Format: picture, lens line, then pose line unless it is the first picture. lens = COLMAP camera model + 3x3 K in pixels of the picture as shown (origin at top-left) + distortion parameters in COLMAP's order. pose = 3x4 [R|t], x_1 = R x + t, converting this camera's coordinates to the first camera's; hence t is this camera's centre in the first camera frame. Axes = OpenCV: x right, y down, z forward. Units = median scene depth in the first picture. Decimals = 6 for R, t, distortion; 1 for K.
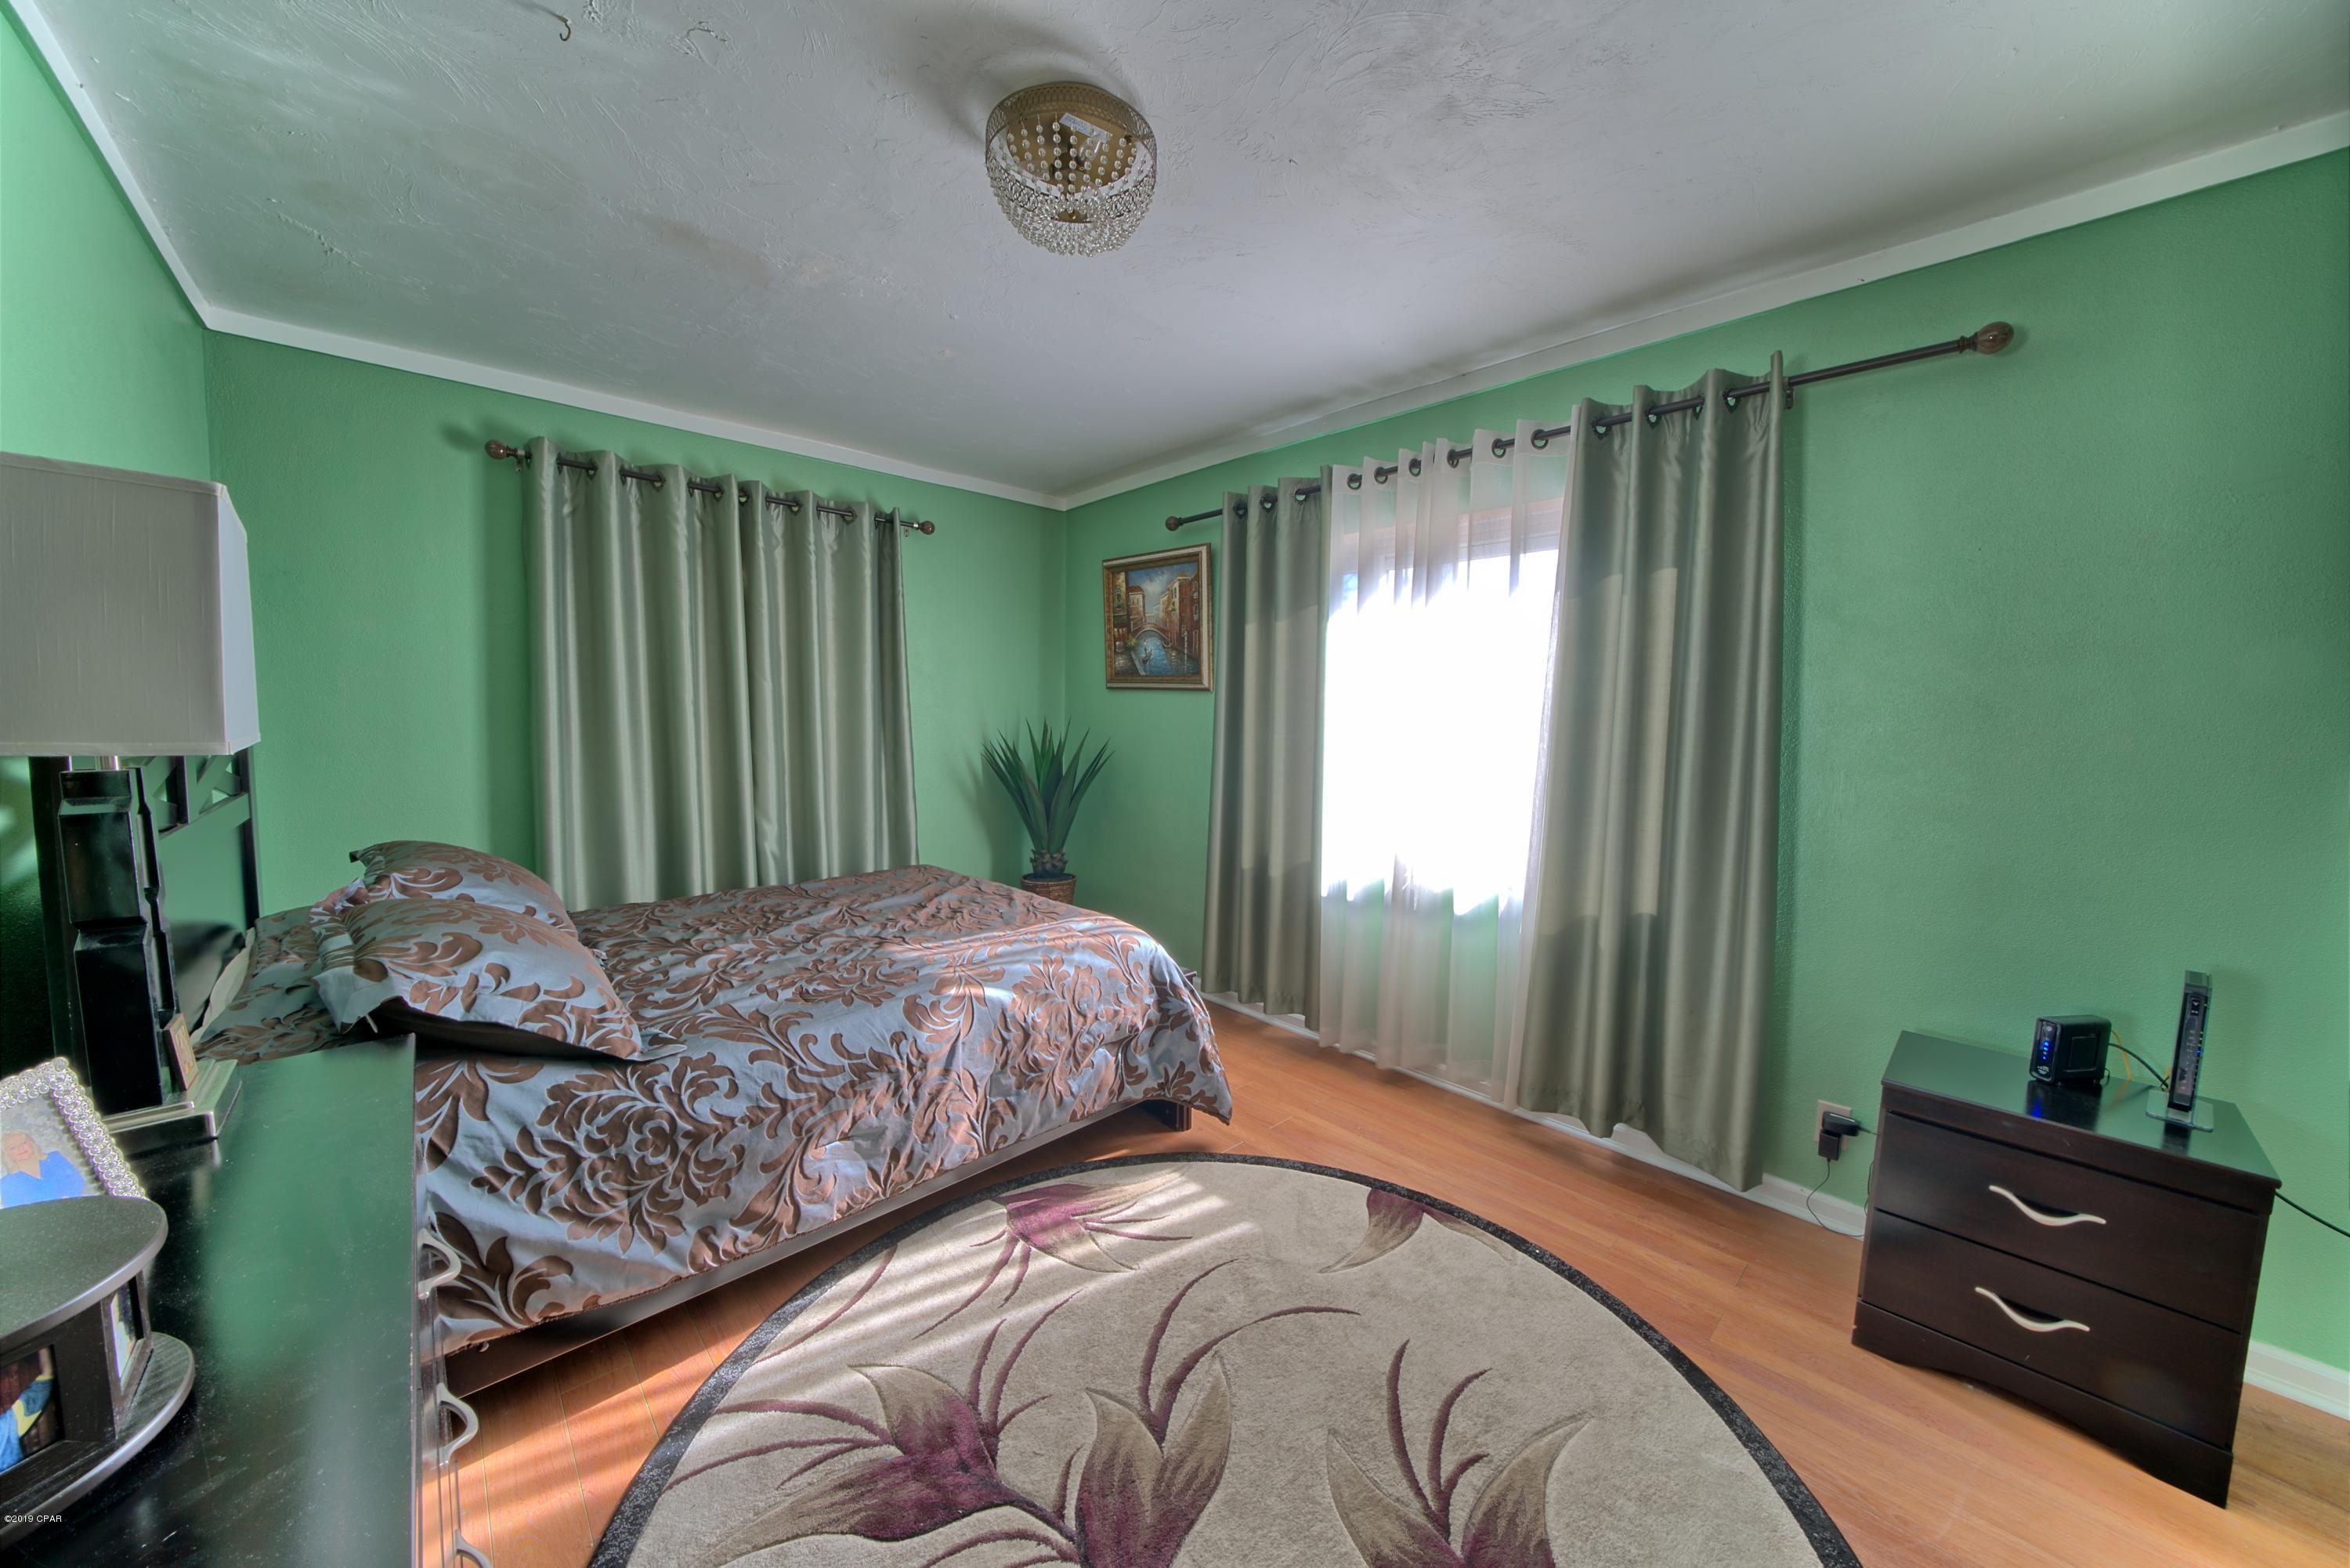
lens RADIAL K [[813.9, 0, 1174.4], [0, 813.9, 779.6], [0, 0, 1]] dist [-0.024878, 0.002828]
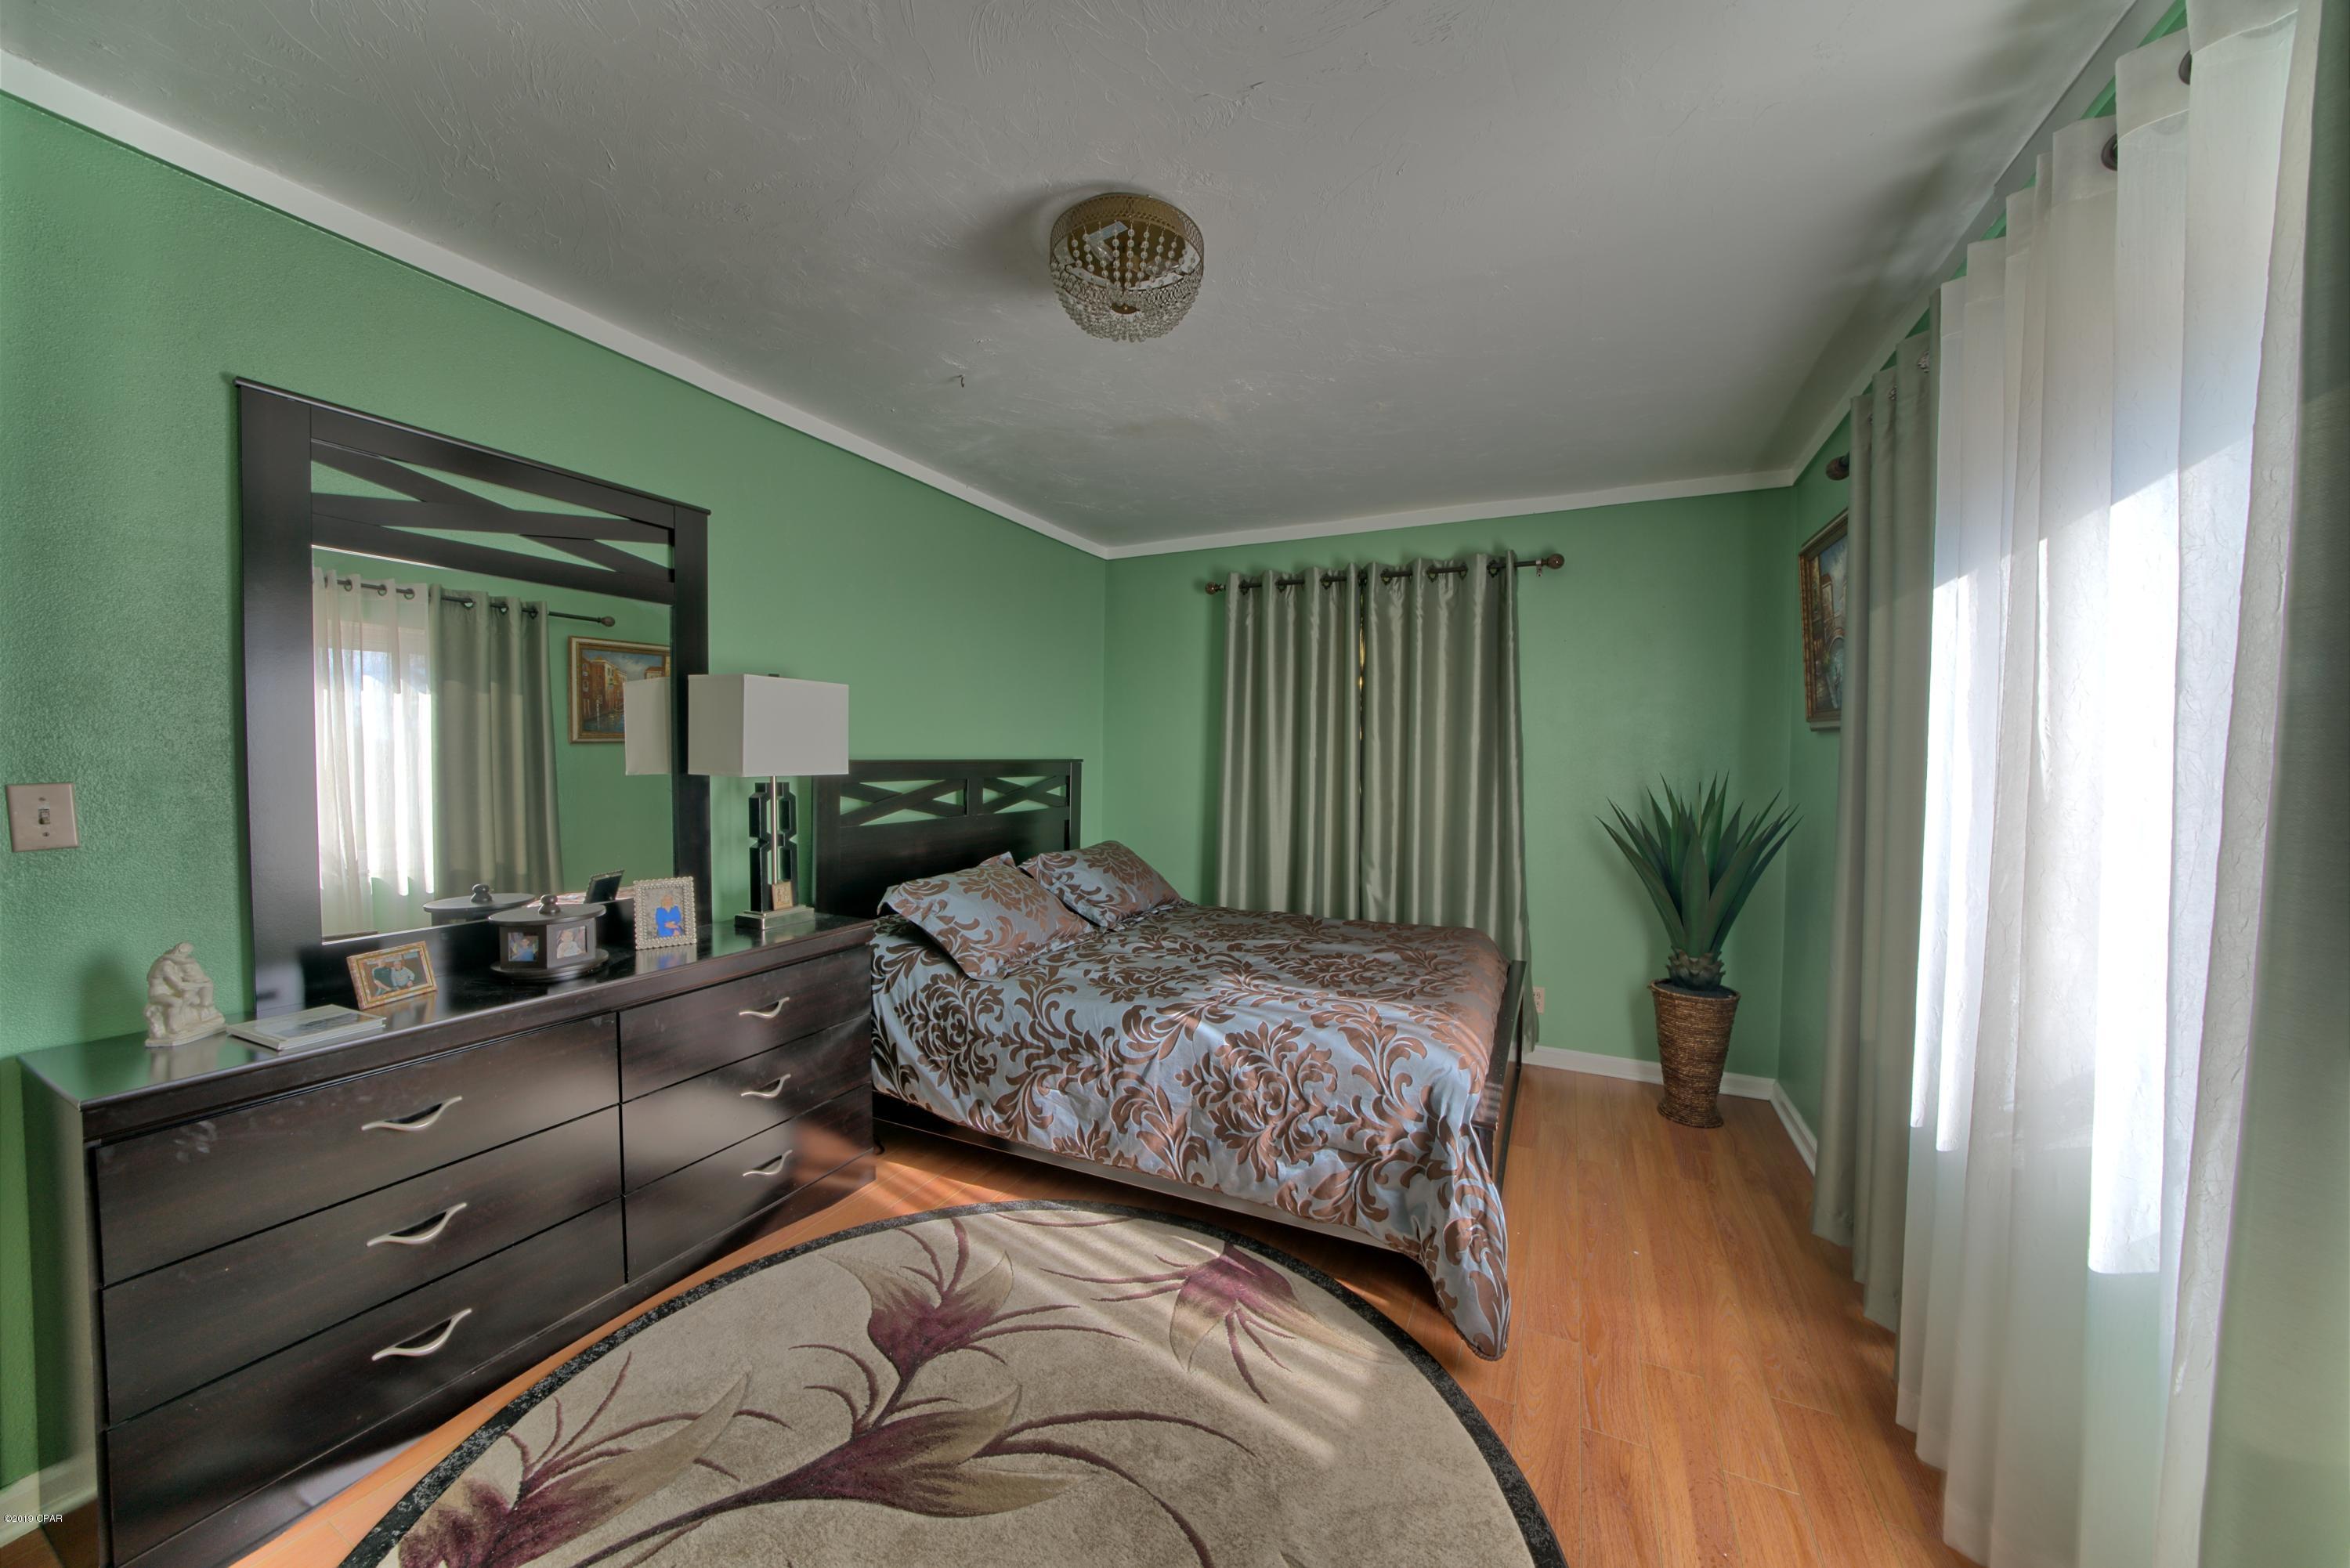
lens RADIAL K [[813.9, 0, 1171.1], [0, 813.9, 777.4], [0, 0, 1]] dist [-0.024878, 0.002828]
pose [[0.347783, 0.015283, -0.937450, 0.891942], [-0.079704, 0.996730, -0.013320, -0.054490], [0.934181, 0.079351, 0.347864, 0.693751]]
